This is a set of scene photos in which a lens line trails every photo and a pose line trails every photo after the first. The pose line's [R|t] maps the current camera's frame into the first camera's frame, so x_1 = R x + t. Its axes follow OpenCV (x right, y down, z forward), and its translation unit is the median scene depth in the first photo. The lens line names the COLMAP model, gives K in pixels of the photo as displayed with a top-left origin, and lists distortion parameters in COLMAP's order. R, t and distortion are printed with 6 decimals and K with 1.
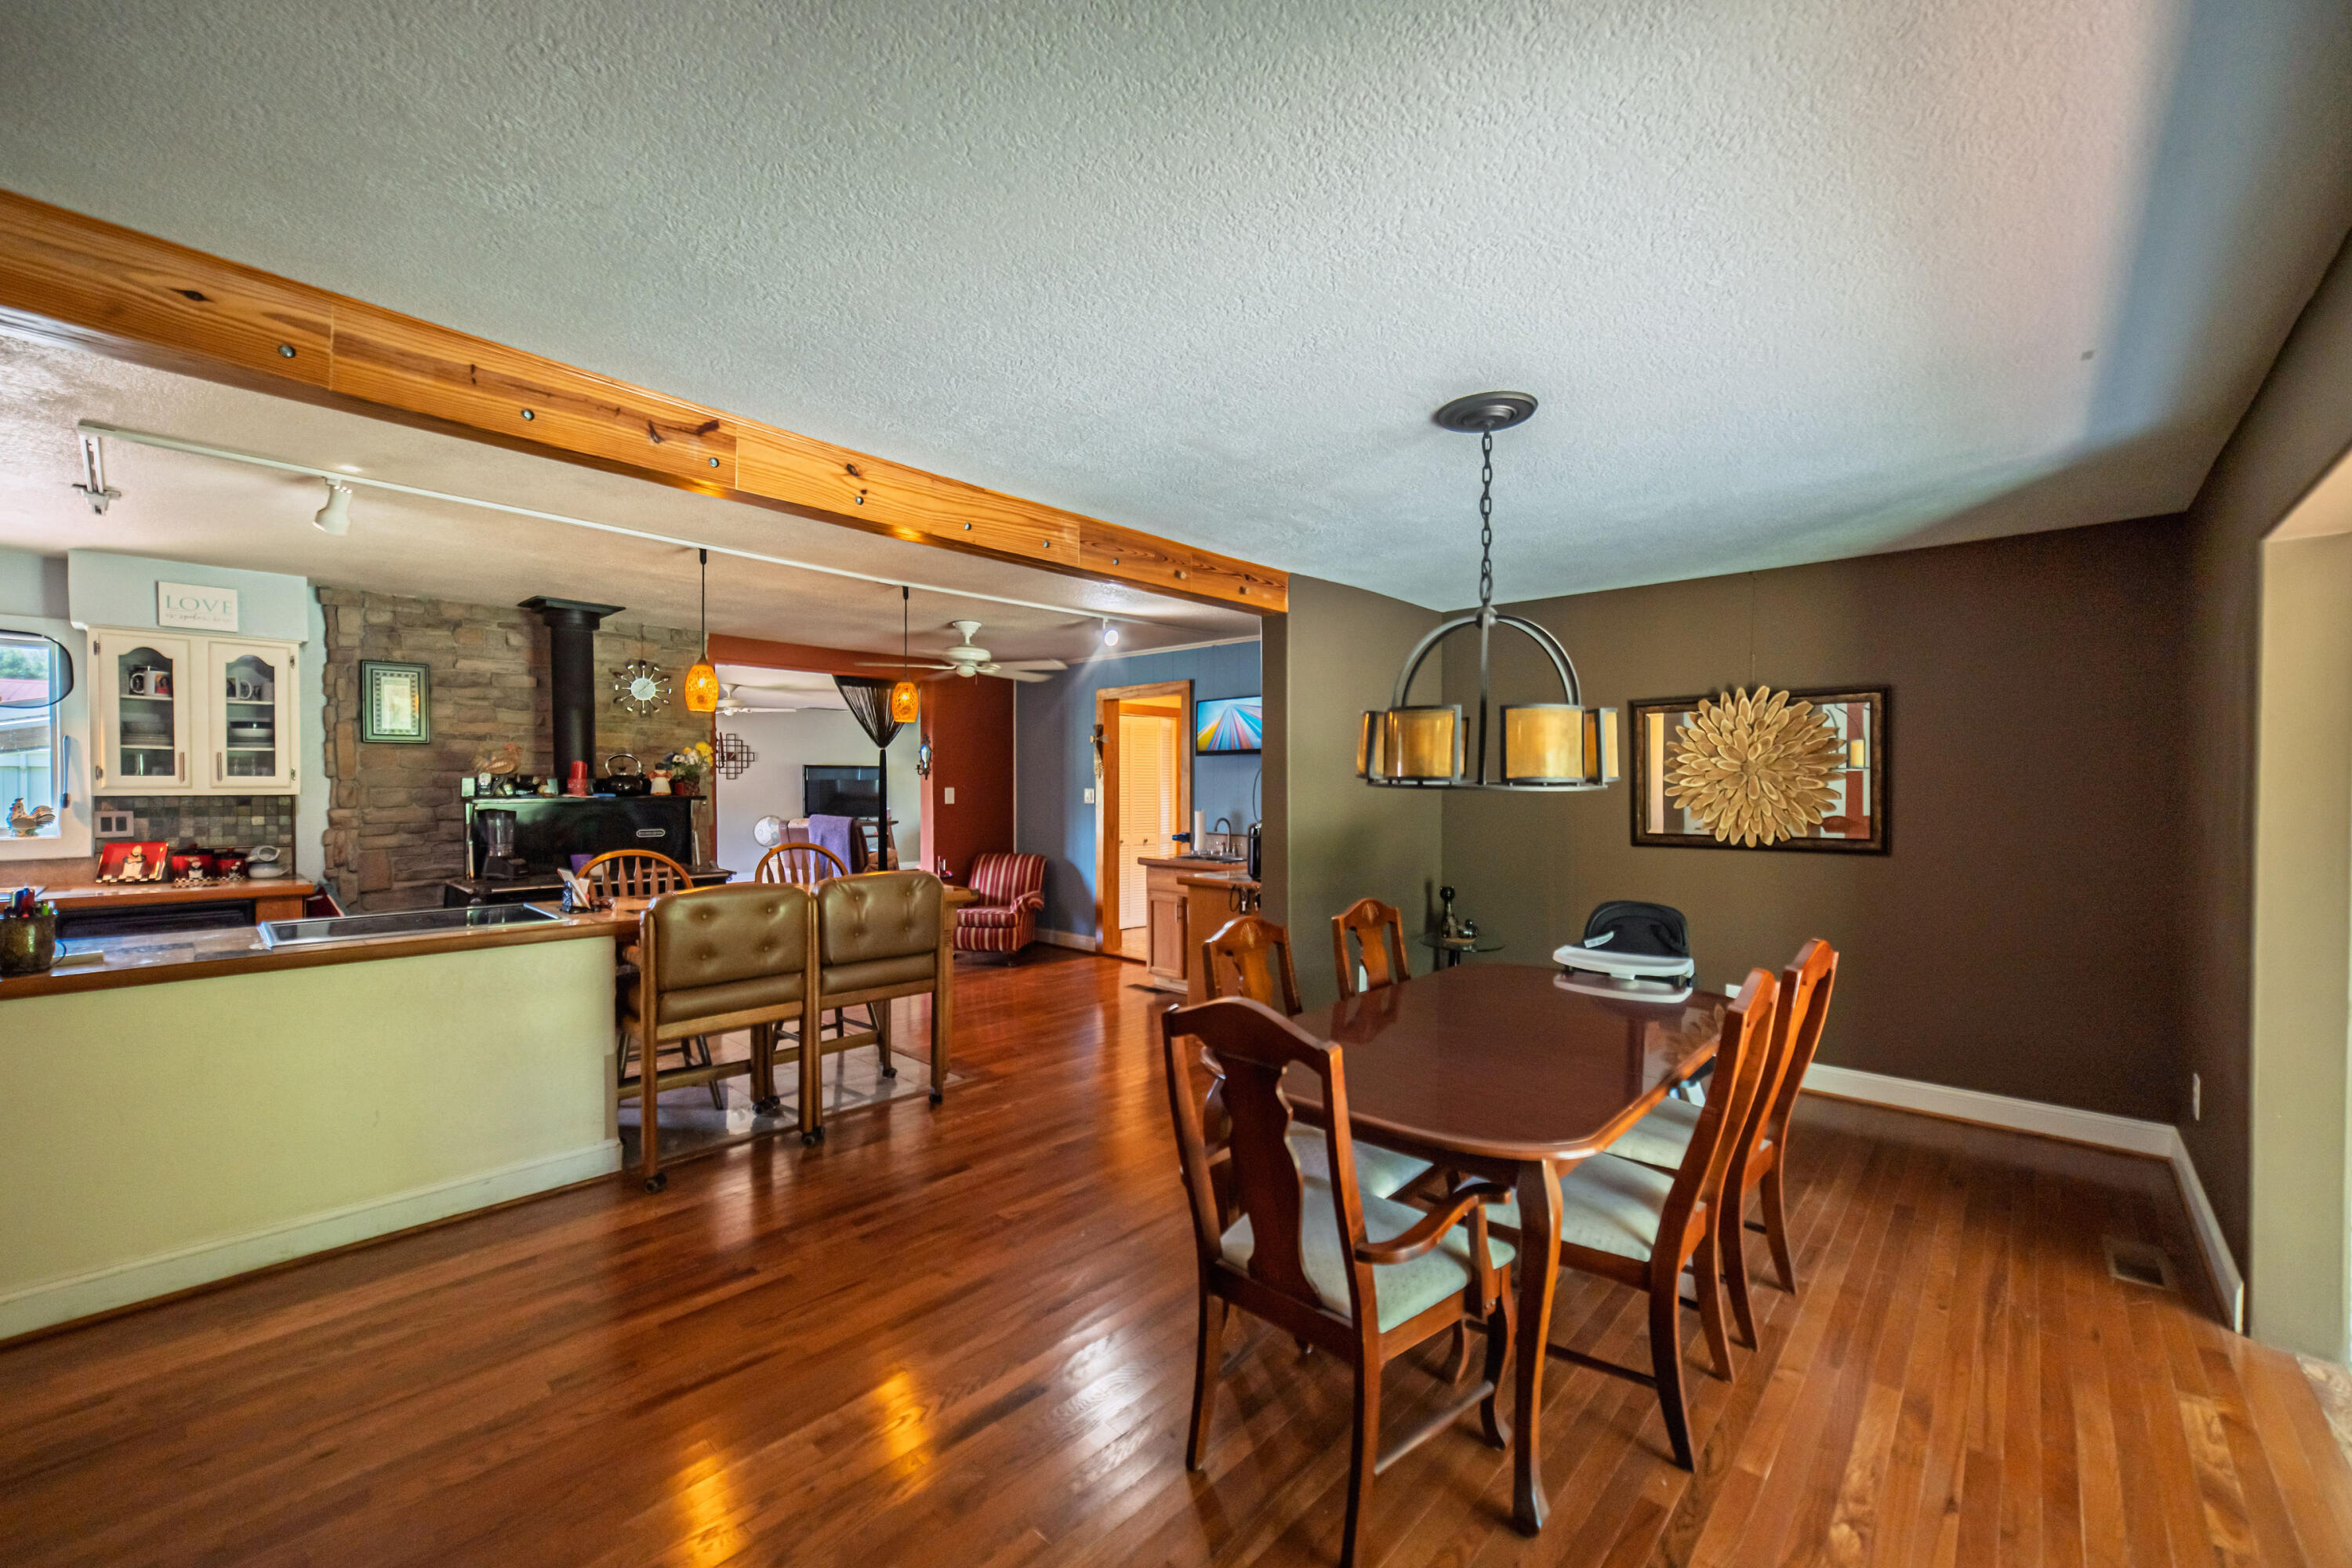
lens RADIAL K [[926.8, 0, 1176.4], [0, 926.8, 794.4], [0, 0, 1]] dist [-0.000101, -0.000138]
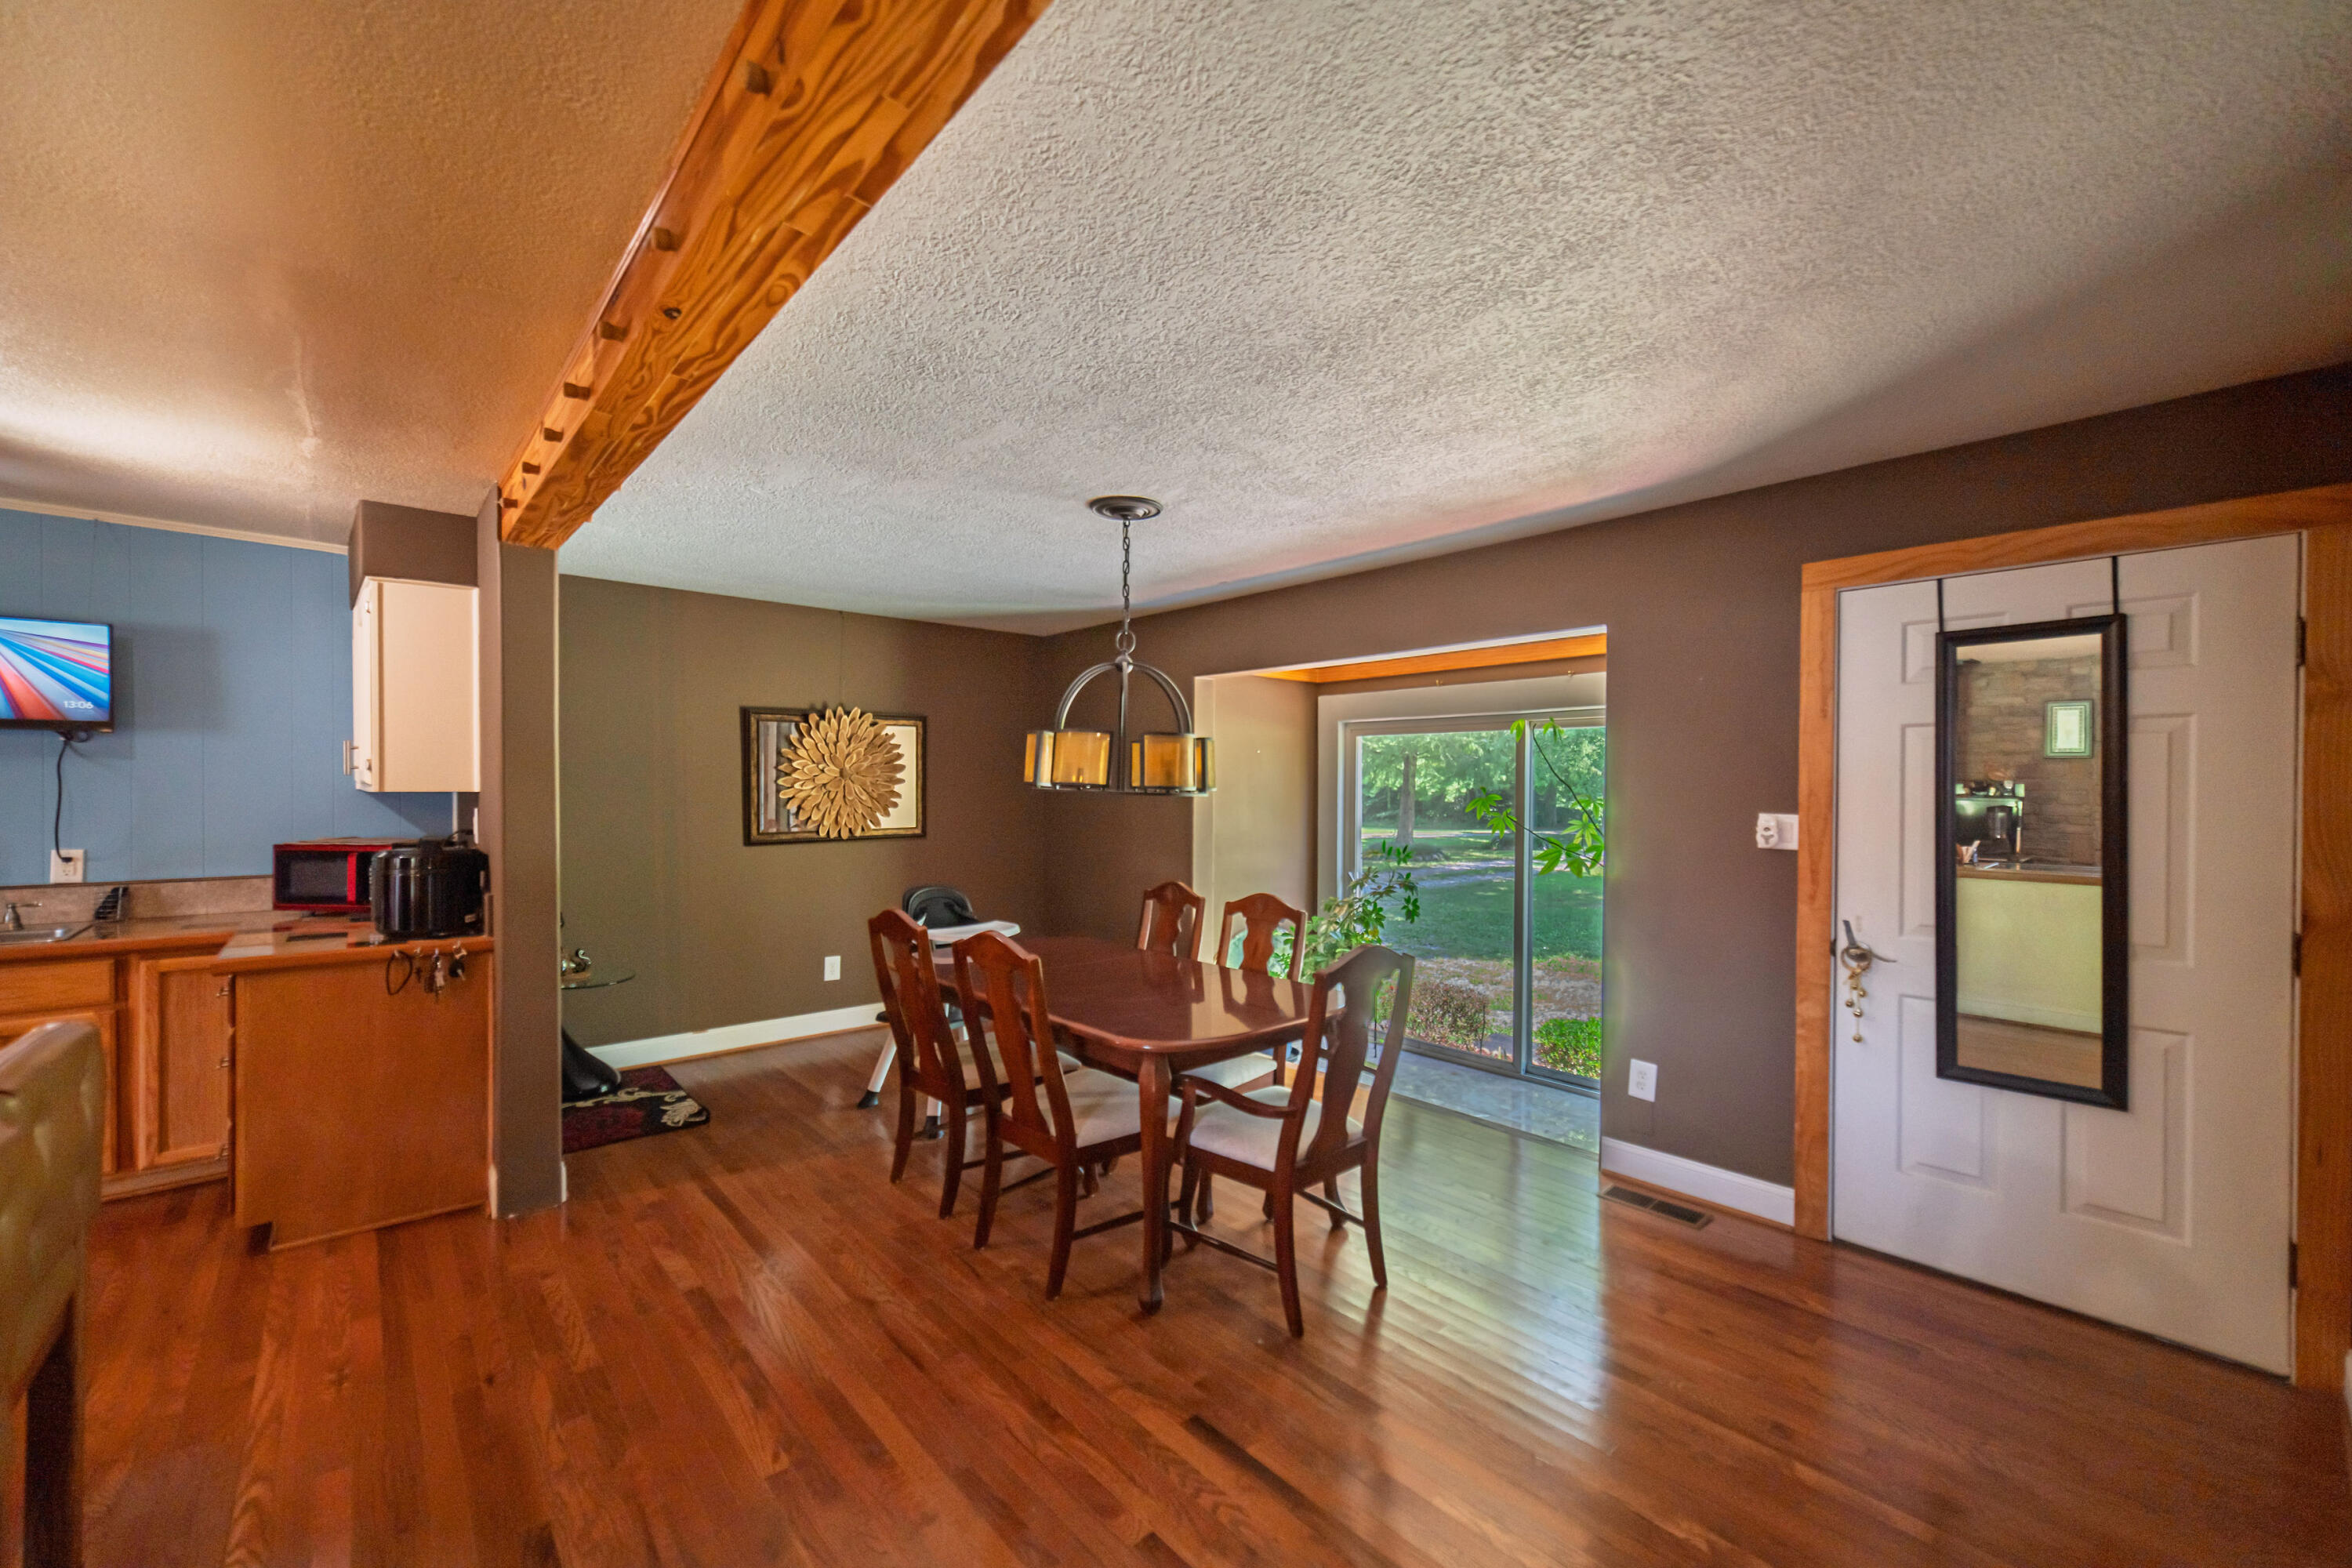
lens RADIAL K [[926.8, 0, 1176.4], [0, 926.8, 794.4], [0, 0, 1]] dist [-0.000101, -0.000138]
pose [[0.095162, -0.011813, 0.995392, -0.448674], [0.006452, 0.999916, 0.011250, -0.010248], [-0.995441, 0.005351, 0.095230, 0.372744]]
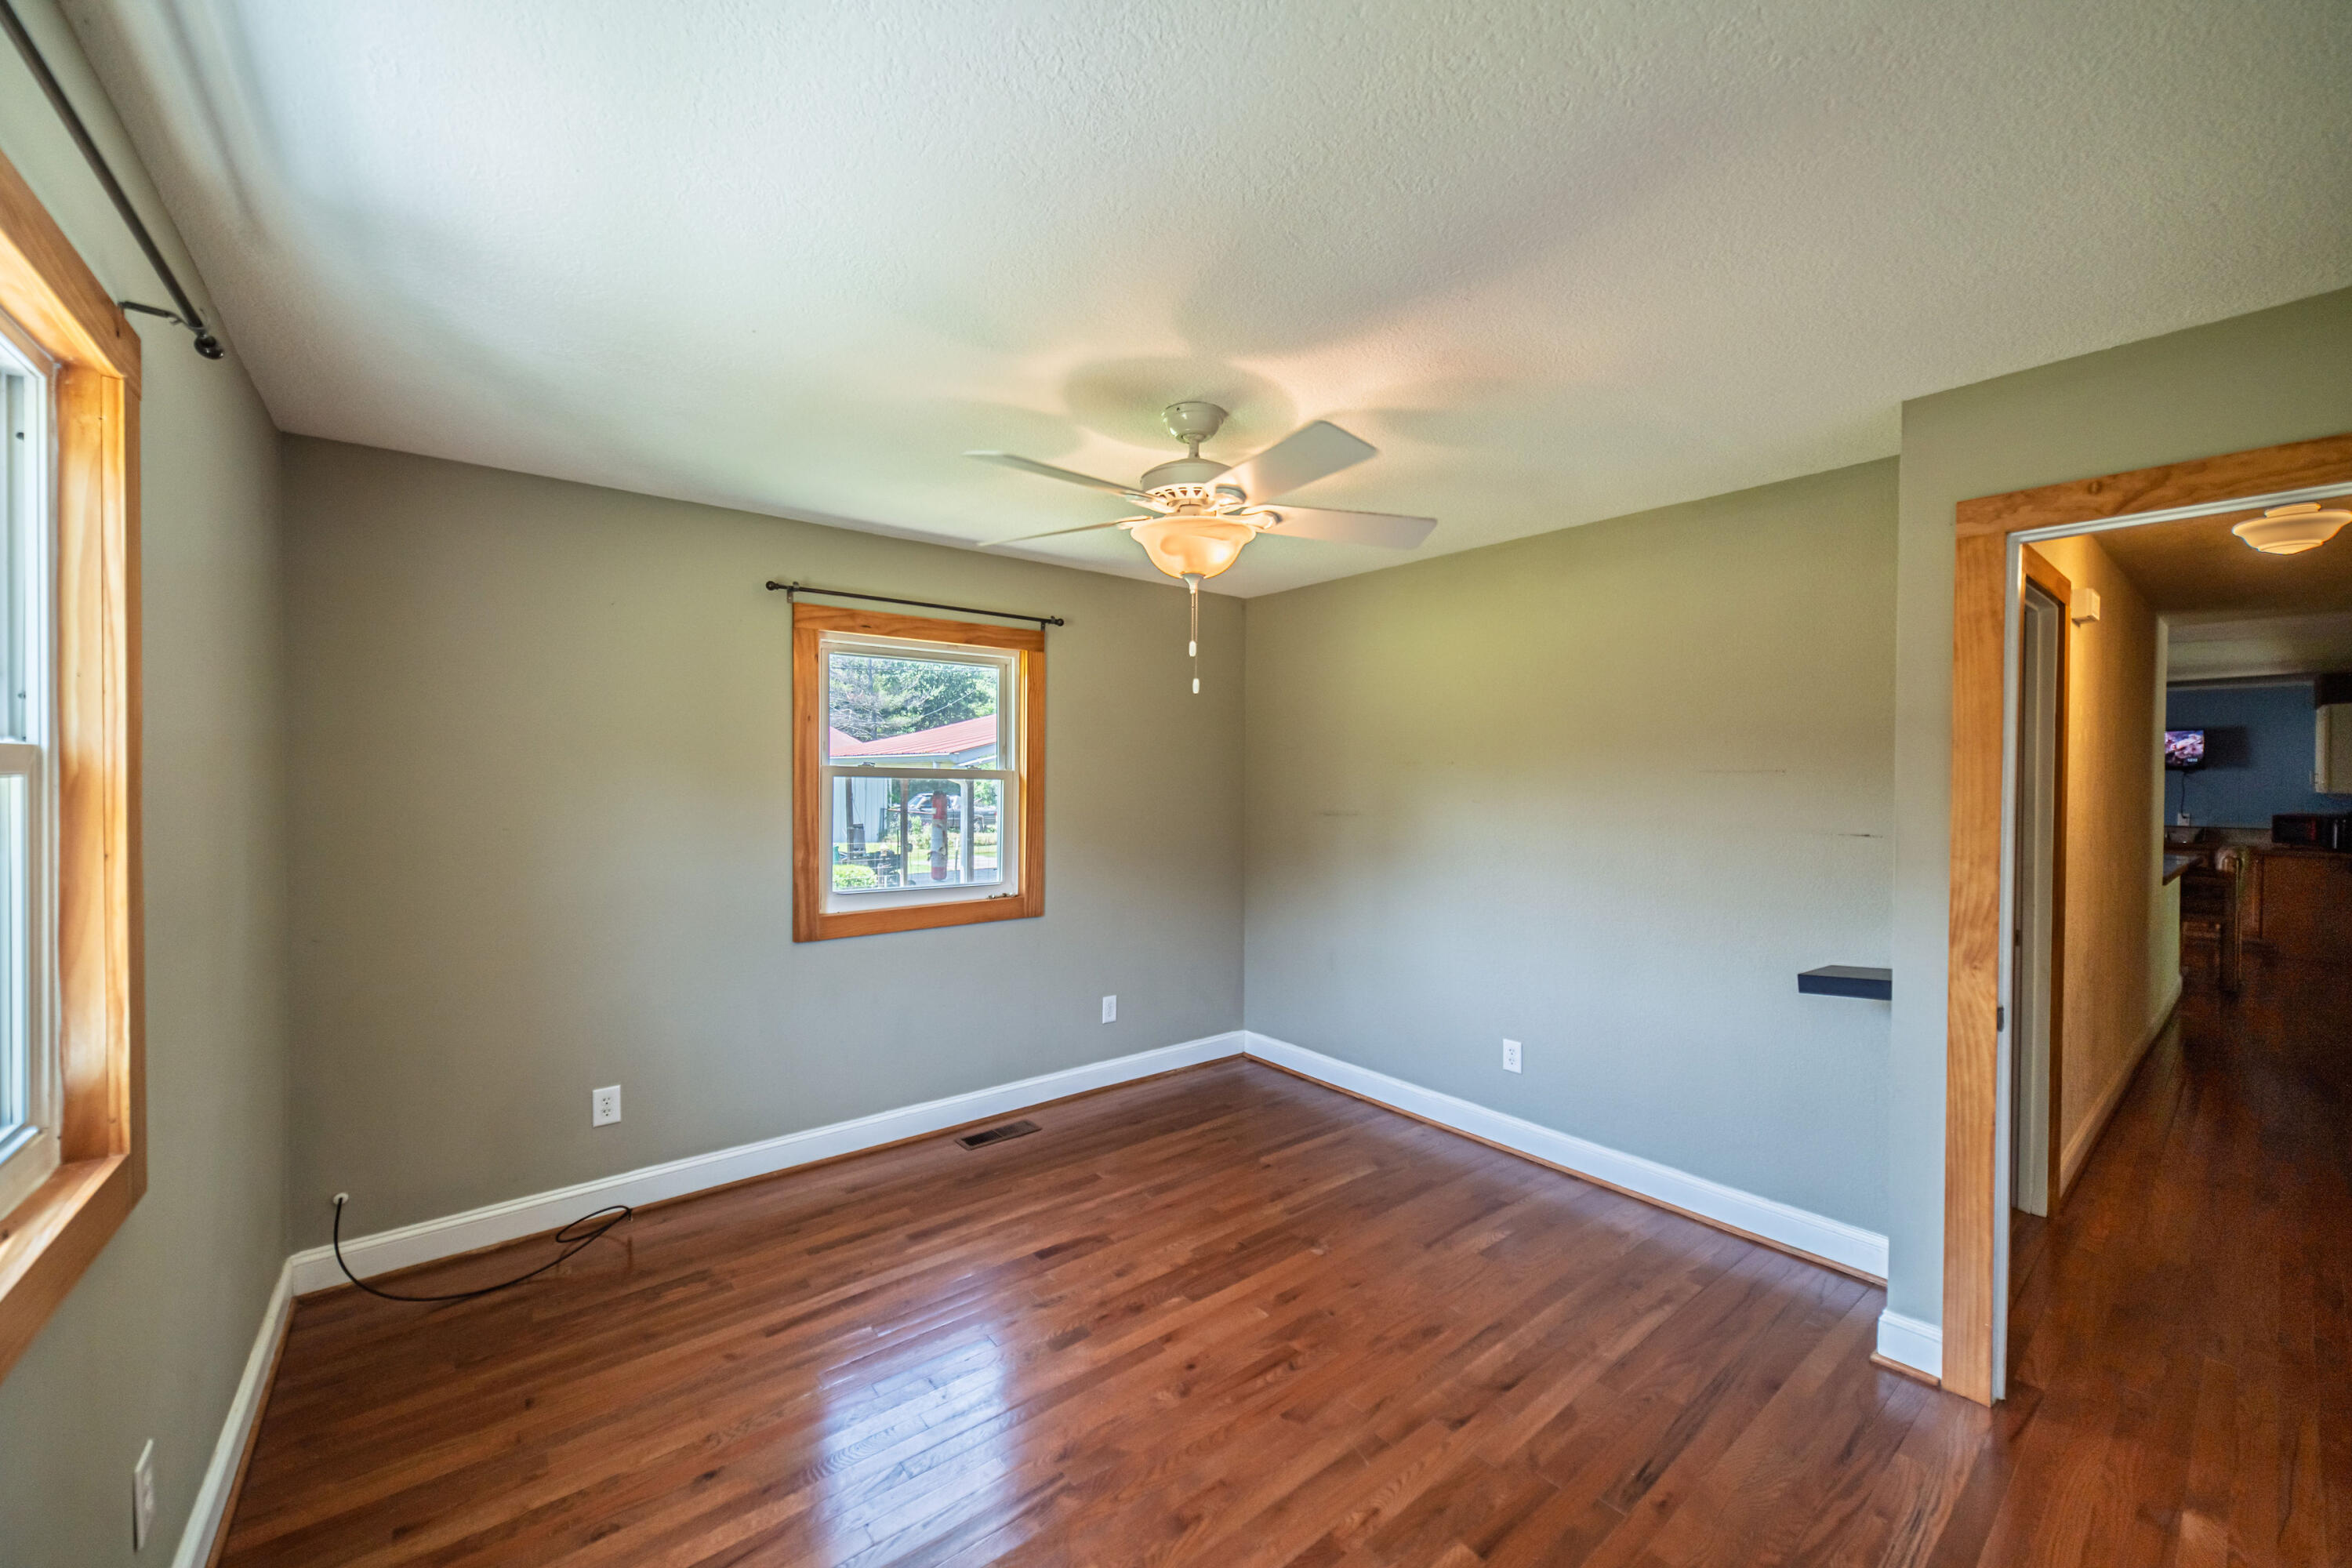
lens RADIAL K [[906.9, 0, 1176.0], [0, 906.9, 784.0], [0, 0, 1]] dist [0.001319, 0.000038]
pose [[0.989883, 0.004246, -0.141824, -1.553675], [-0.004196, 0.999991, 0.000649, -0.015679], [0.141826, -0.000048, 0.989892, -0.795576]]
